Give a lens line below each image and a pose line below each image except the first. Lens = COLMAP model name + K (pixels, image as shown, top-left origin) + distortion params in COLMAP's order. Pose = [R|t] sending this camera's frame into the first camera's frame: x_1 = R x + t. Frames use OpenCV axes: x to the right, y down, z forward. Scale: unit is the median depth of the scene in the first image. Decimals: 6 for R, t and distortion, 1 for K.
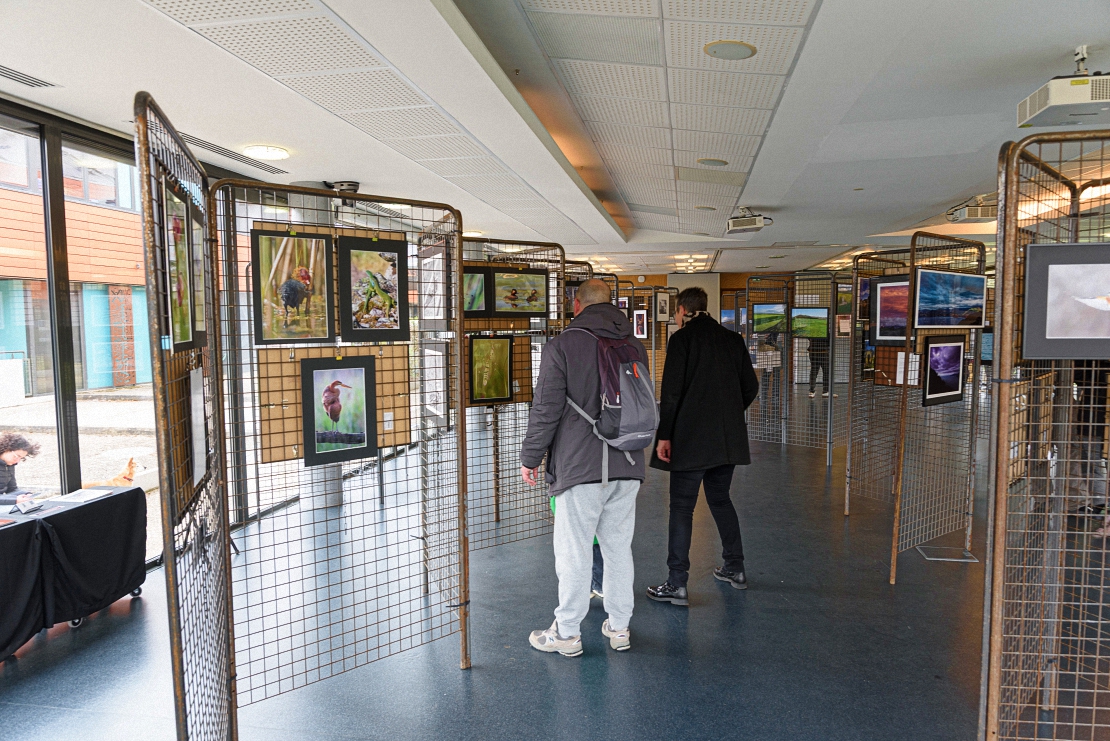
lens RADIAL K [[746.0, 0, 556.0], [0, 746.0, 375.1], [0, 0, 1]] dist [-0.003537, -0.000783]
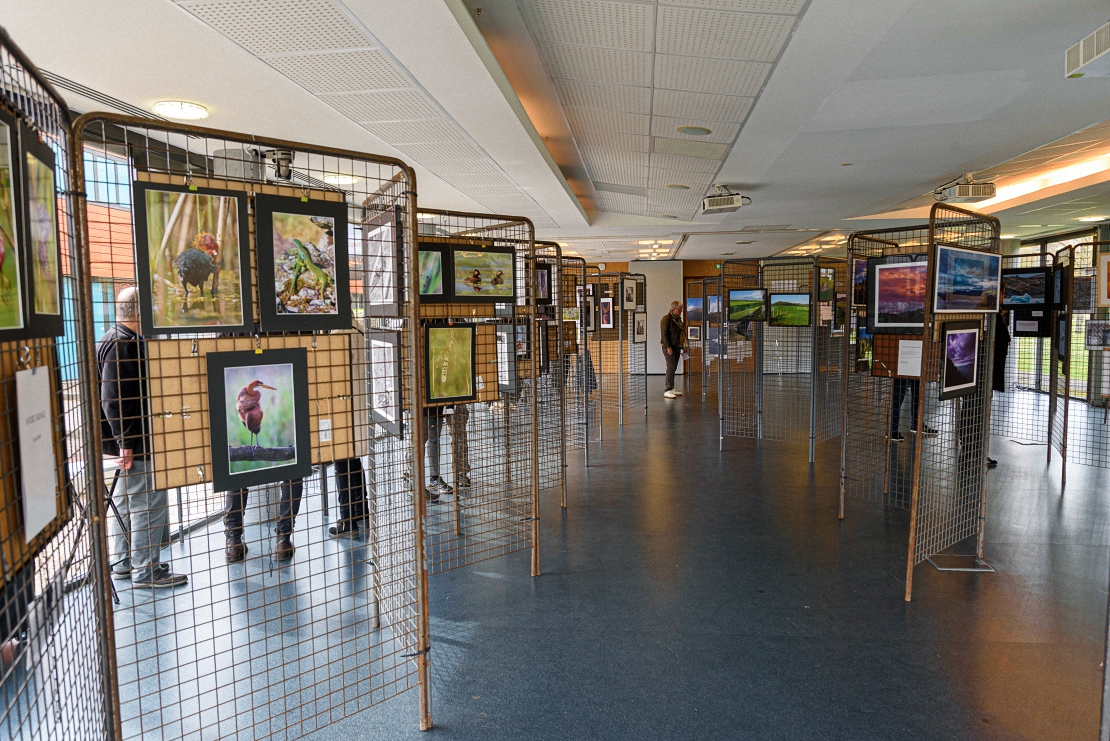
lens RADIAL K [[746.0, 0, 553.5], [0, 746.0, 373.4], [0, 0, 1]] dist [-0.003537, -0.000783]
pose [[0.998133, -0.009420, 0.060349, -0.021946], [0.008883, 0.999918, 0.009174, -0.002970], [-0.060430, -0.008621, 0.998135, 0.143463]]
